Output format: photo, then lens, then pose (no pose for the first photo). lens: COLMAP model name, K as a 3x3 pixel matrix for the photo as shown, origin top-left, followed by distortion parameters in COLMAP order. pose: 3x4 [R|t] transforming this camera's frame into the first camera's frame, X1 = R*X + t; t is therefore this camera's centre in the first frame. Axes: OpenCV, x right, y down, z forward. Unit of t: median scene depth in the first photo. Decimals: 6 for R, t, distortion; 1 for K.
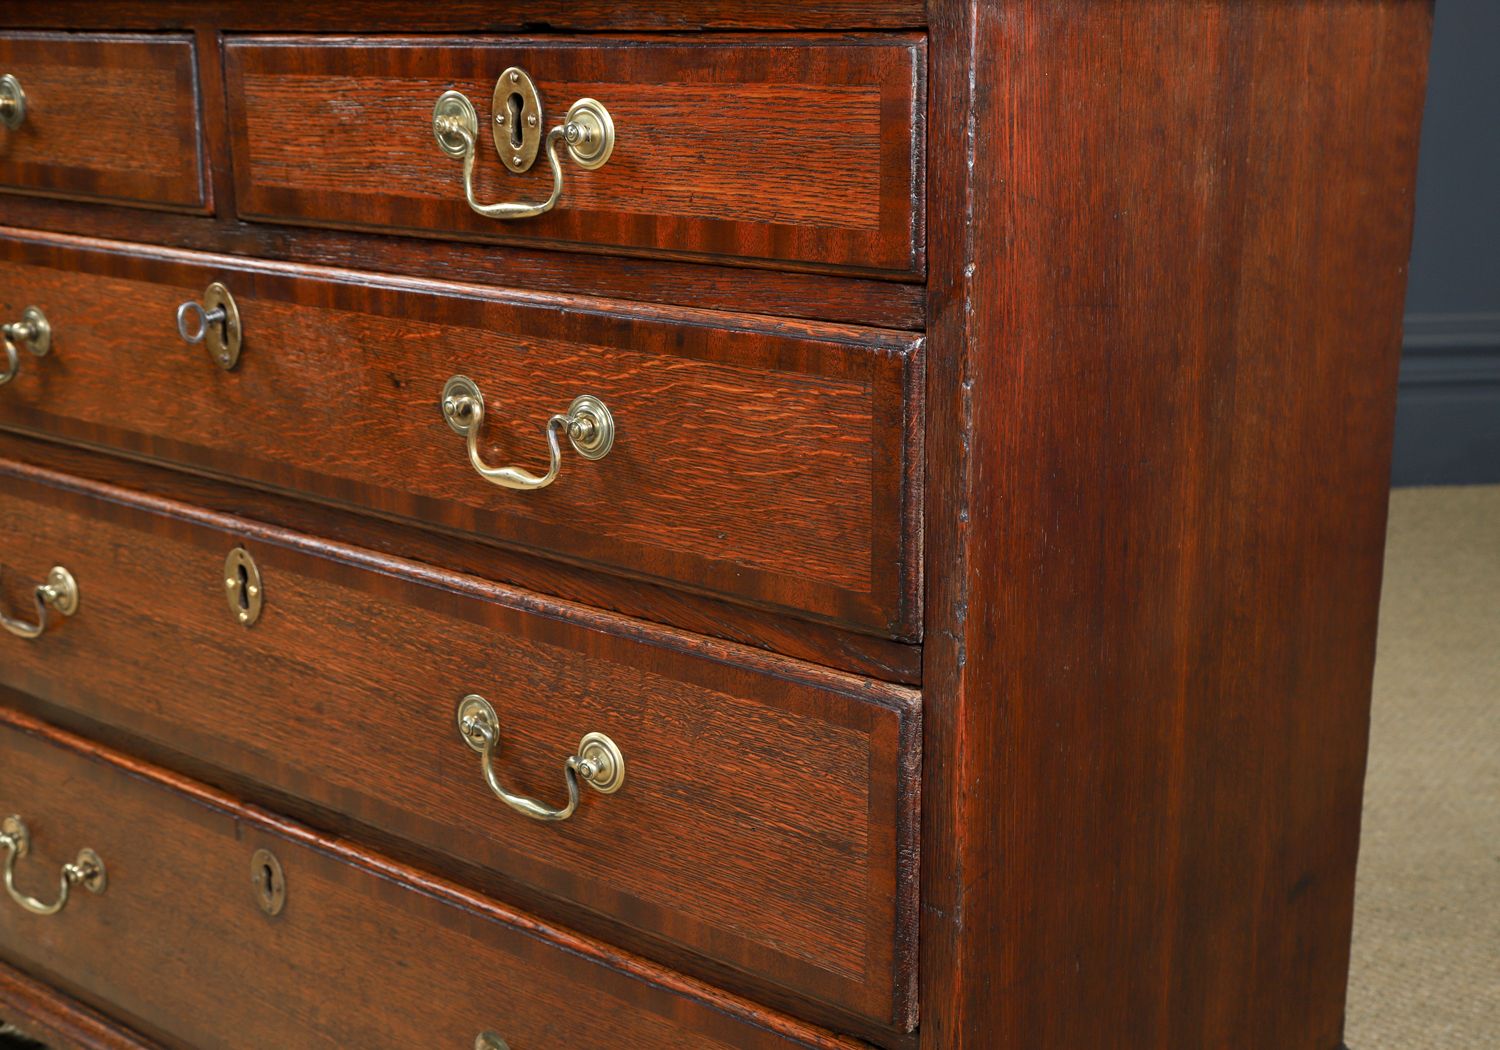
lens RADIAL K [[1925.8, 0, 720.7], [0, 1925.8, 542.3], [0, 0, 1]] dist [0.038622, 0.218036]
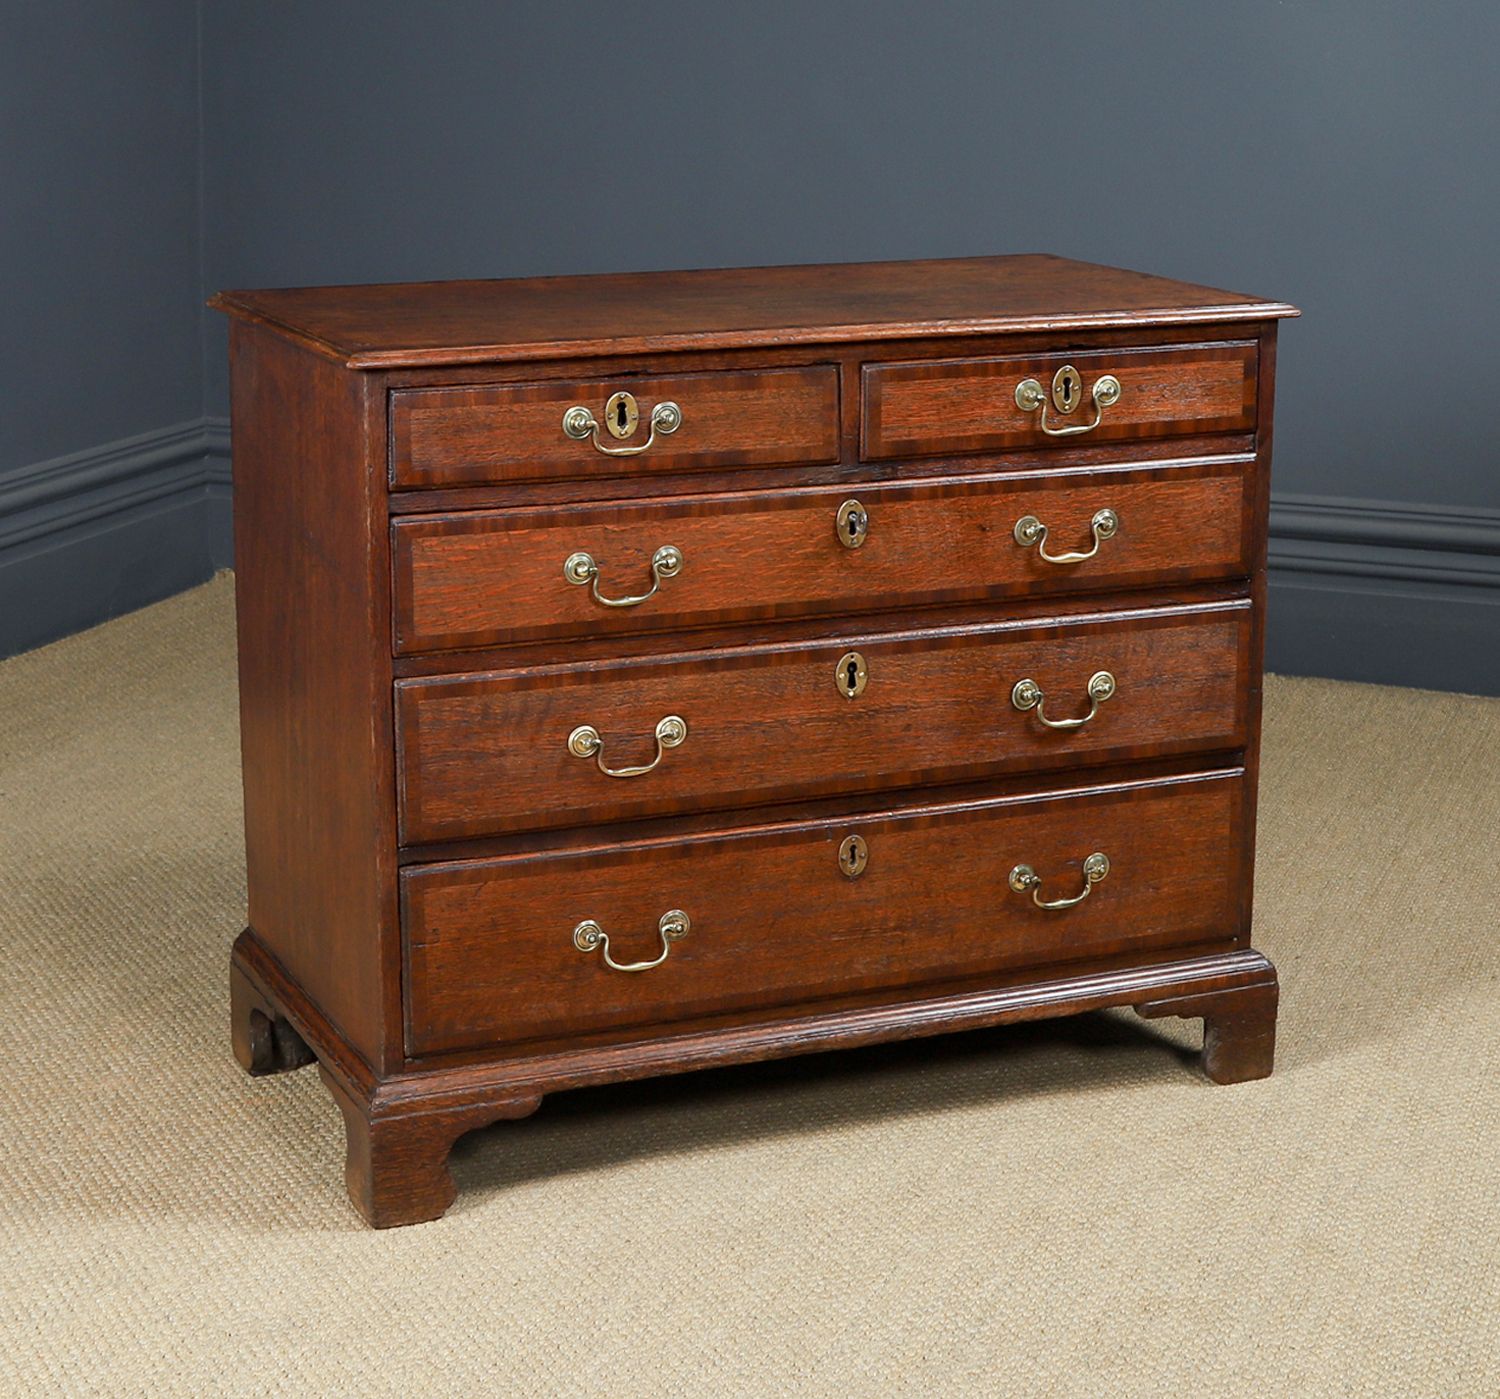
lens RADIAL K [[3057.8, 0, 746.5], [0, 3057.8, 649.4], [0, 0, 1]] dist [-0.049898, -0.113070]
pose [[0.452833, -0.182991, 0.872615, -3.111543], [0.237139, 0.968179, 0.079970, -0.279275], [-0.859481, 0.170718, 0.481817, -0.265835]]
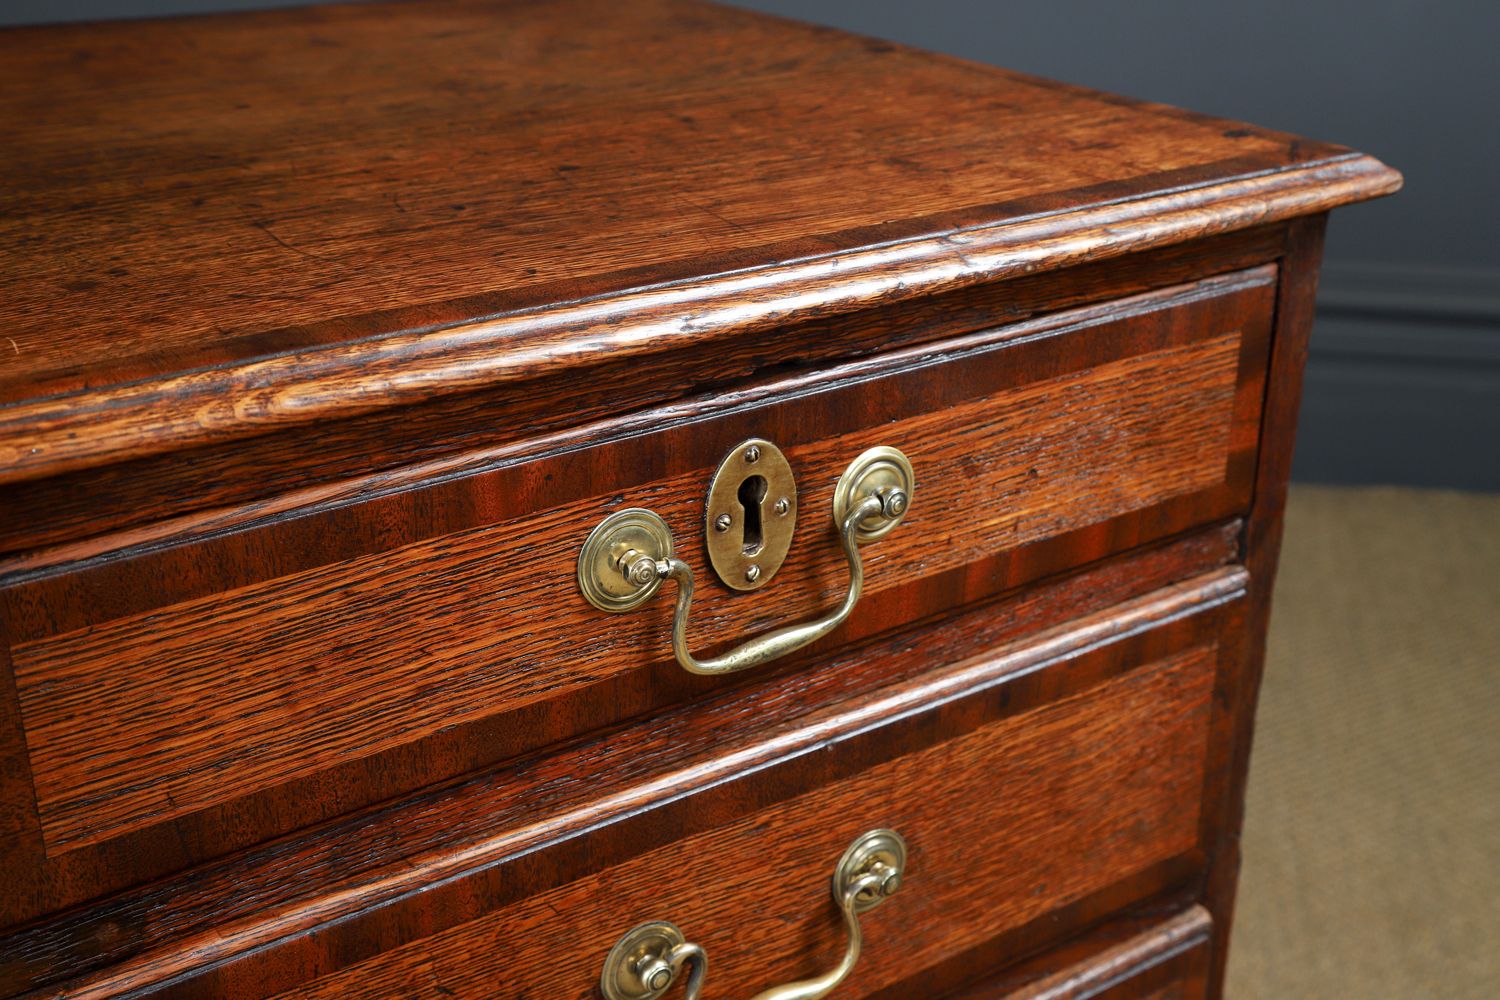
lens RADIAL K [[1786.3, 0, 750.0], [0, 1786.3, 500.0], [0, 0, 1]] dist [0.047287, 0.025649]
pose [[0.274288, -0.364831, 0.889755, -0.591179], [0.259582, 0.918984, 0.296794, -0.375875], [-0.925950, 0.149557, 0.346769, 0.755758]]
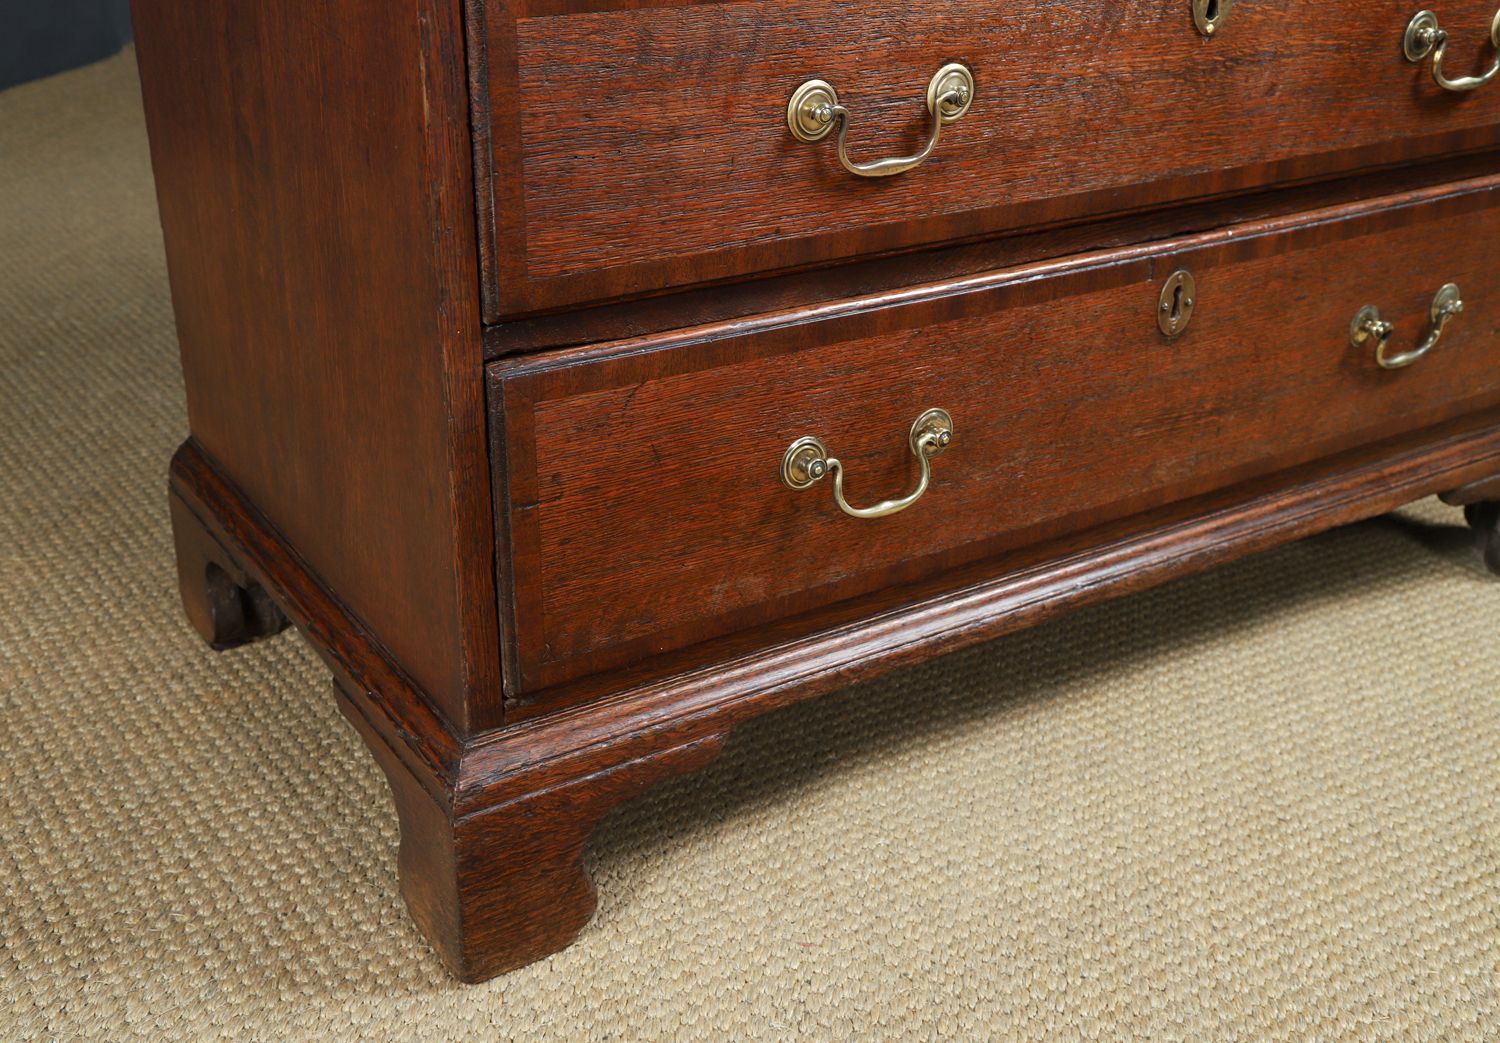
lens RADIAL K [[1629.3, 0, 720.5], [0, 1629.3, 525.9], [0, 0, 1]] dist [0.006623, 0.109130]
pose [[0.307679, -0.387099, 0.869188, -1.379628], [0.245694, 0.914844, 0.320460, -0.070700], [-0.919221, 0.114956, 0.376586, 1.114971]]
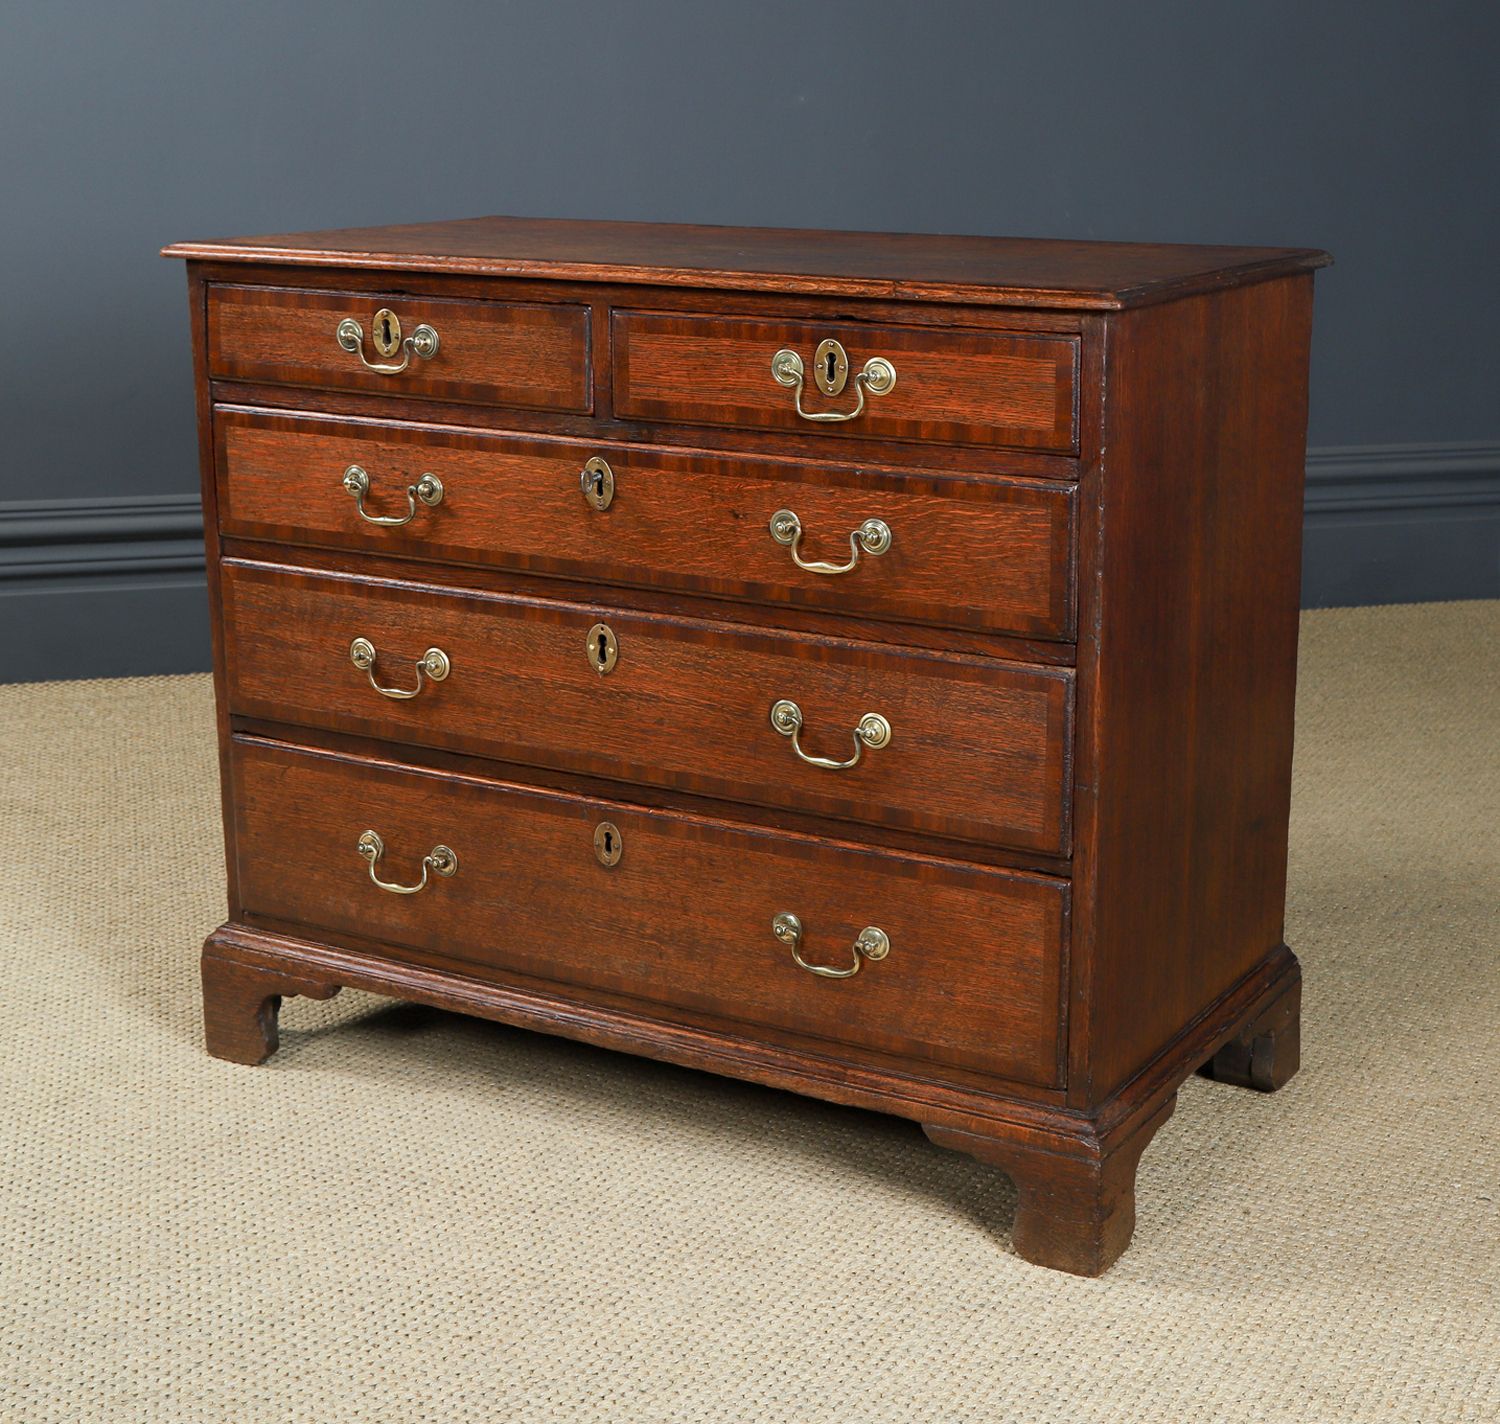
lens RADIAL K [[2722.8, 0, 719.0], [0, 2722.8, 707.3], [0, 0, 1]] dist [-0.004522, 0.114073]
pose [[0.991035, -0.032609, 0.129559, -0.519223], [0.034515, 0.999326, -0.012496, 0.119410], [-0.129064, 0.016856, 0.991493, -1.416732]]
